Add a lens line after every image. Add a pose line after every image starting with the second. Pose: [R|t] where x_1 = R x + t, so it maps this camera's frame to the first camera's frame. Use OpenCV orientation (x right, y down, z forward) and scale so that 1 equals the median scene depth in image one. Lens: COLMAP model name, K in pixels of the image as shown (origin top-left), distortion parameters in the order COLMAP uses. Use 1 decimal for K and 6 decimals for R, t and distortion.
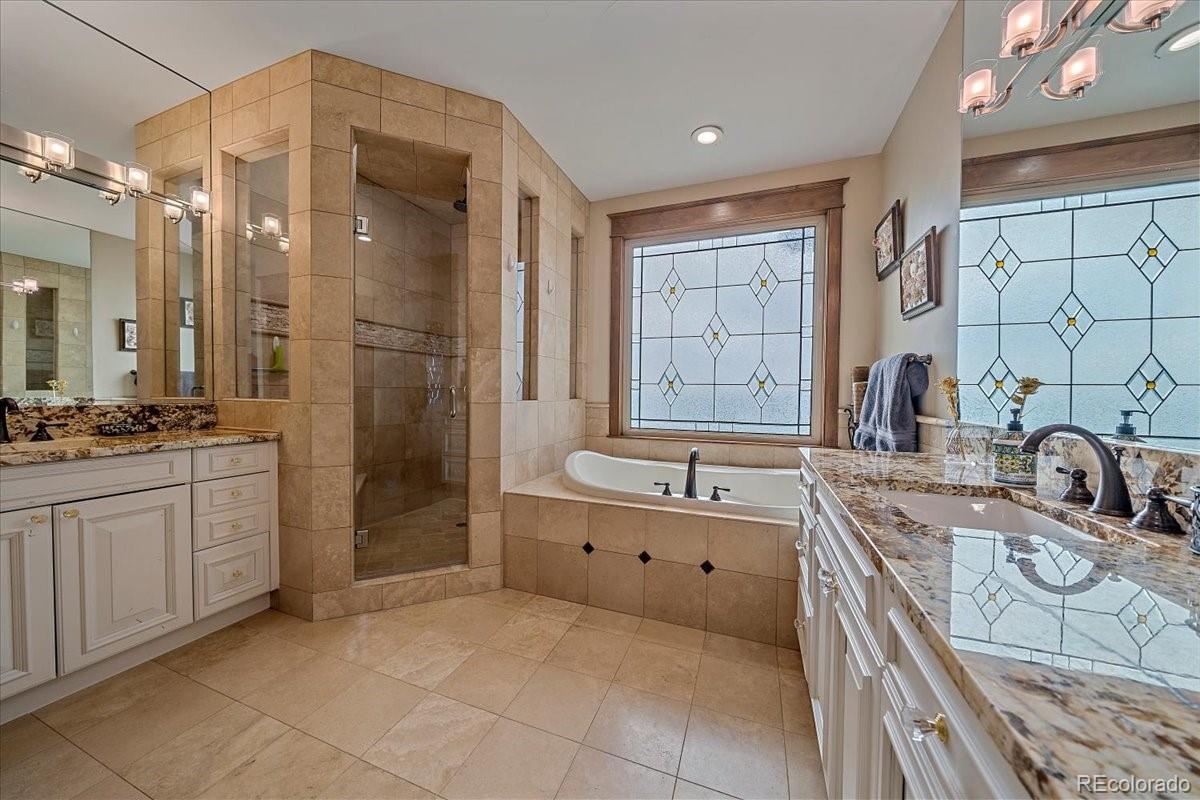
lens RADIAL K [[410.9, 0, 594.9], [0, 410.9, 400.7], [0, 0, 1]] dist [-0.007442, 0.000003]
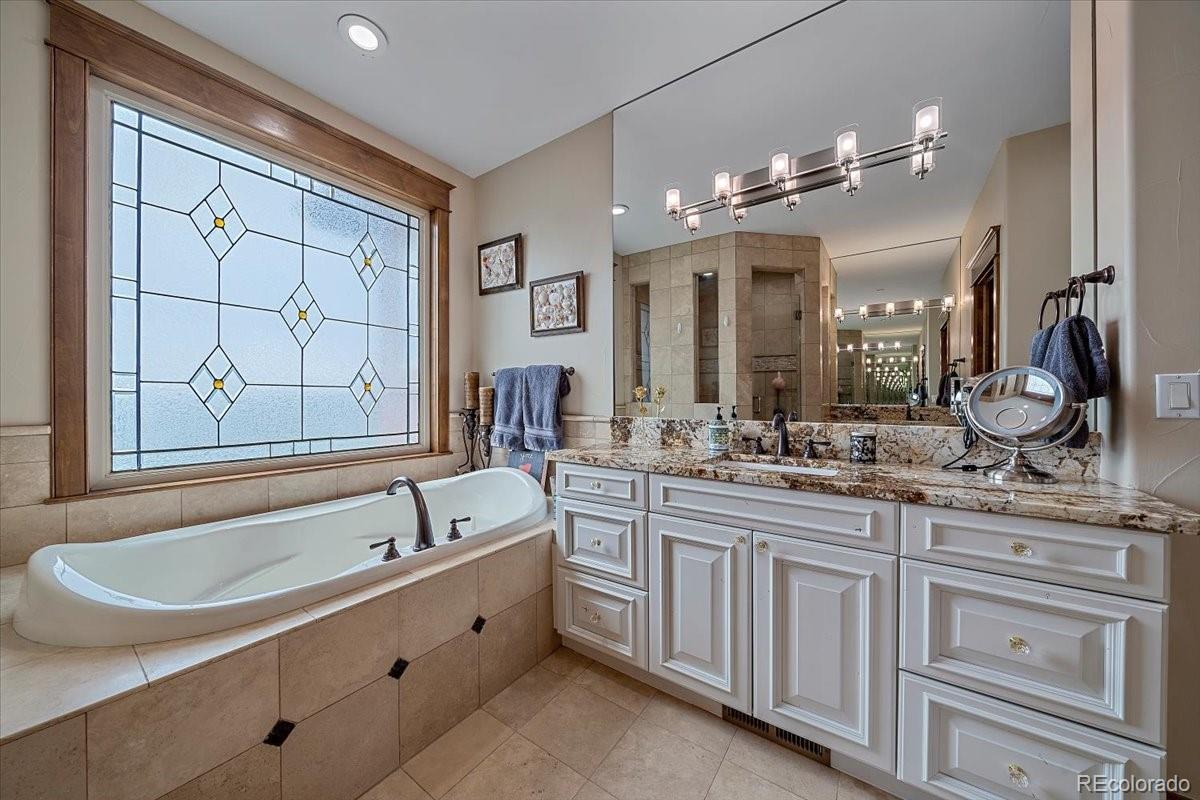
lens RADIAL K [[410.9, 0, 594.9], [0, 410.9, 400.7], [0, 0, 1]] dist [-0.007442, 0.000003]
pose [[0.249457, -0.015311, 0.968265, -0.269974], [0.021834, 0.999710, 0.010183, -0.011929], [-0.968140, 0.018601, 0.249719, 0.386155]]
